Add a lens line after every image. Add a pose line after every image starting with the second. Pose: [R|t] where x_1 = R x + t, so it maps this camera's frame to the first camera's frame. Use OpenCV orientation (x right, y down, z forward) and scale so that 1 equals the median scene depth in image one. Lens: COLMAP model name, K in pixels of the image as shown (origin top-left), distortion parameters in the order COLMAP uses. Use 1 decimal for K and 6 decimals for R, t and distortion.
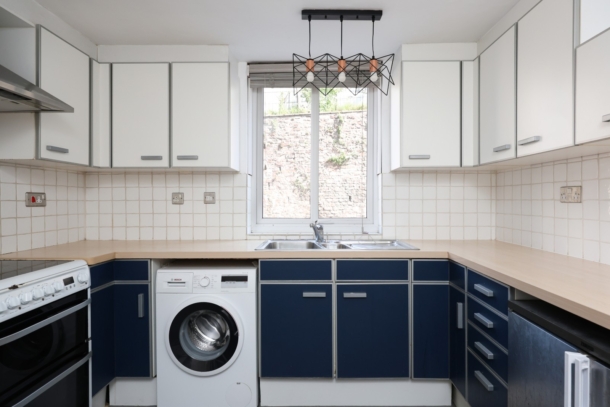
lens RADIAL K [[341.0, 0, 306.6], [0, 341.0, 199.2], [0, 0, 1]] dist [0.017335, 0.000788]
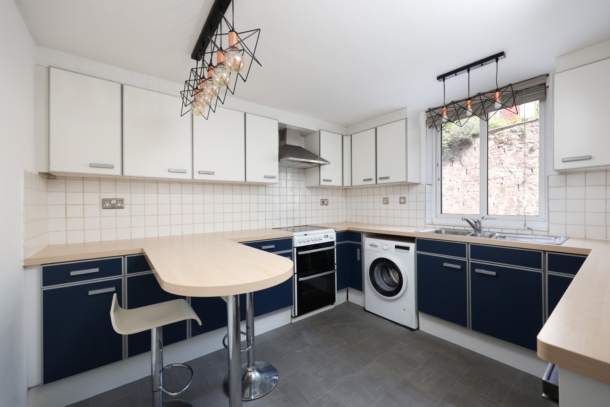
lens RADIAL K [[243.9, 0, 305.0], [0, 243.9, 203.5], [0, 0, 1]] dist [0.000683, 0.000040]
pose [[0.624630, -0.004477, -0.780908, 0.433590], [0.012444, 0.999914, 0.004221, 0.001253], [0.780821, -0.012355, 0.624632, -0.133715]]
